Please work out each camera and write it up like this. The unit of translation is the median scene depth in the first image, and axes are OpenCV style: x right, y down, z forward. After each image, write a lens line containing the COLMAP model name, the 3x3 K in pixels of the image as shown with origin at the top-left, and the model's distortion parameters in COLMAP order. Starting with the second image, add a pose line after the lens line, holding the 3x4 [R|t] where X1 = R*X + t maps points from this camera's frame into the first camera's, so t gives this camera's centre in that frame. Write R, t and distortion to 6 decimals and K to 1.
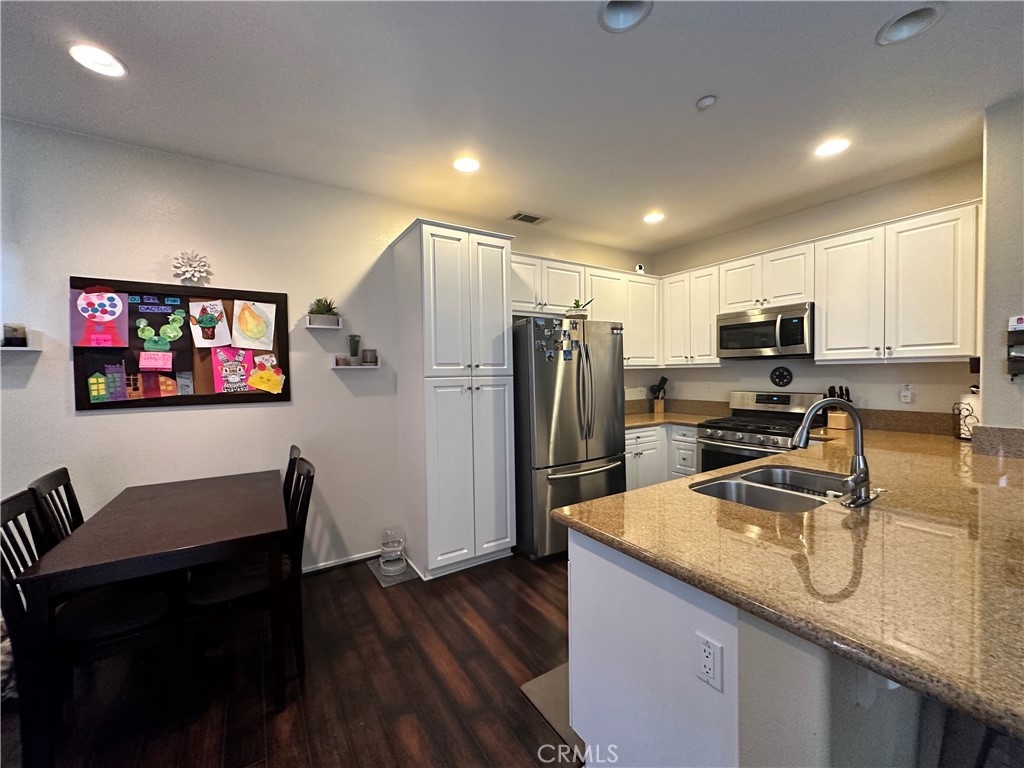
lens RADIAL K [[411.6, 0, 512.7], [0, 411.6, 386.5], [0, 0, 1]] dist [0.002676, 0.000160]
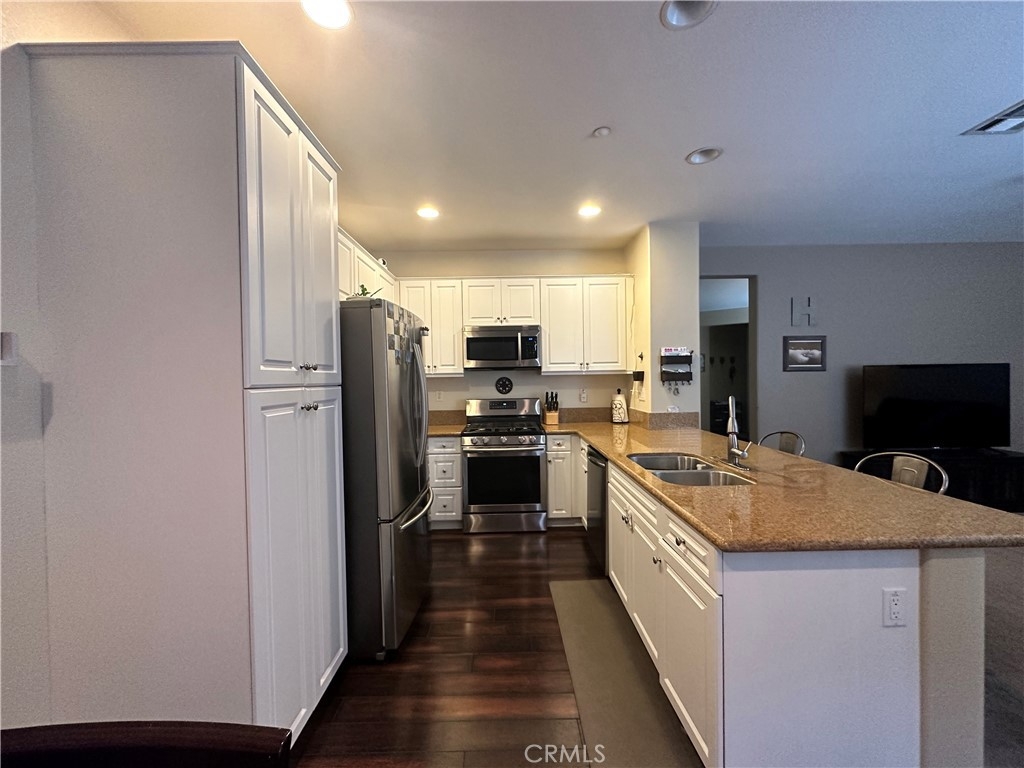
lens RADIAL K [[411.6, 0, 510.8], [0, 411.6, 385.4], [0, 0, 1]] dist [0.002676, 0.000160]
pose [[0.531799, -0.006557, 0.846846, -0.435900], [0.037628, 0.999165, -0.015893, -0.006754], [-0.846035, 0.040317, 0.531601, 0.480180]]
